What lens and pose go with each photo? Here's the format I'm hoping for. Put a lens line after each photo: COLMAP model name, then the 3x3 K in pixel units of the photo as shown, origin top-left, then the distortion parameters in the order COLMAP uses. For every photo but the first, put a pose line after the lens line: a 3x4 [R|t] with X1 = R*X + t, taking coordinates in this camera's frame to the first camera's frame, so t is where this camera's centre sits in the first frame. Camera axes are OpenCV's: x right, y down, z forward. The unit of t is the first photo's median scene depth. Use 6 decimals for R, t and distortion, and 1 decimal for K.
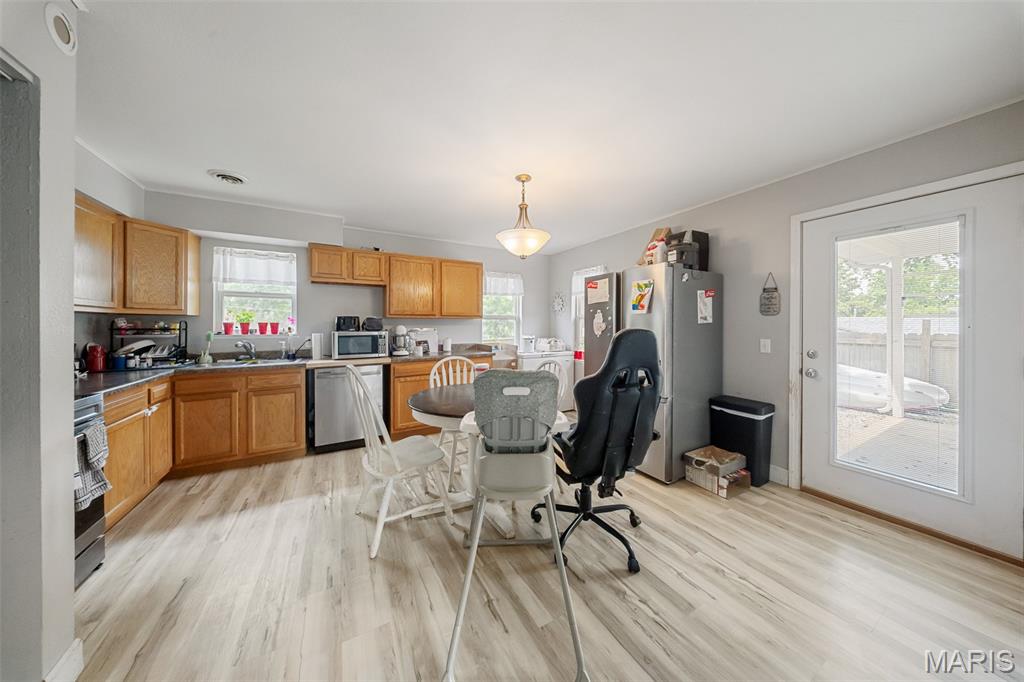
lens RADIAL K [[304.7, 0, 519.4], [0, 304.7, 334.2], [0, 0, 1]] dist [0.005018, -0.000708]
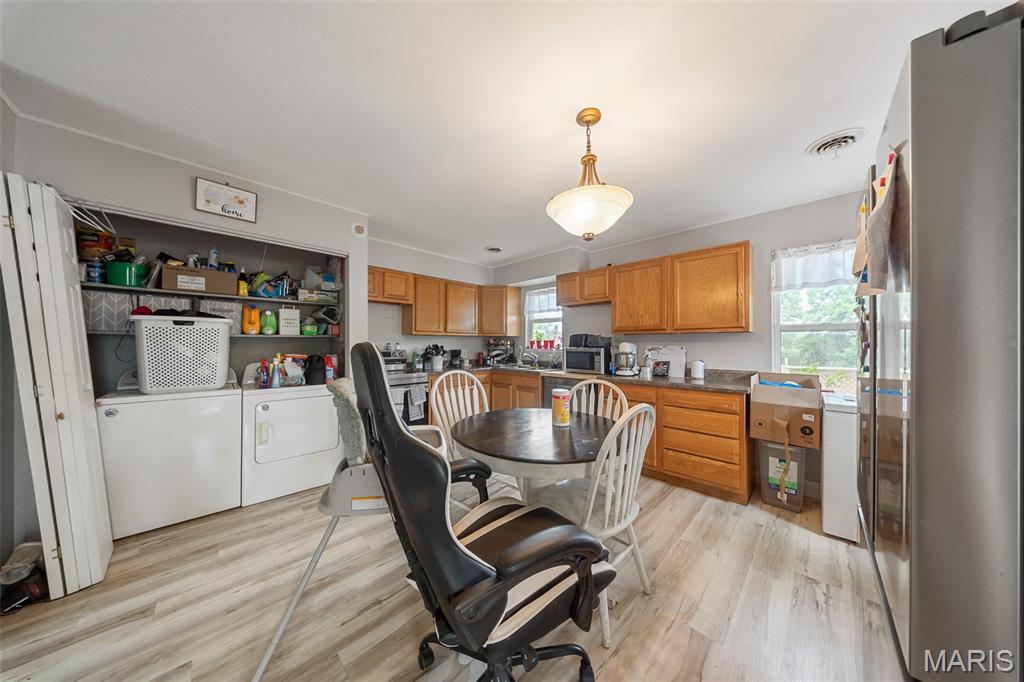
lens RADIAL K [[304.7, 0, 511.1], [0, 304.7, 344.0], [0, 0, 1]] dist [0.005018, -0.000708]
pose [[0.265211, 0.003306, -0.964185, 0.458395], [-0.031386, 0.999494, -0.005206, -0.009779], [0.963679, 0.031642, 0.265181, 0.500909]]
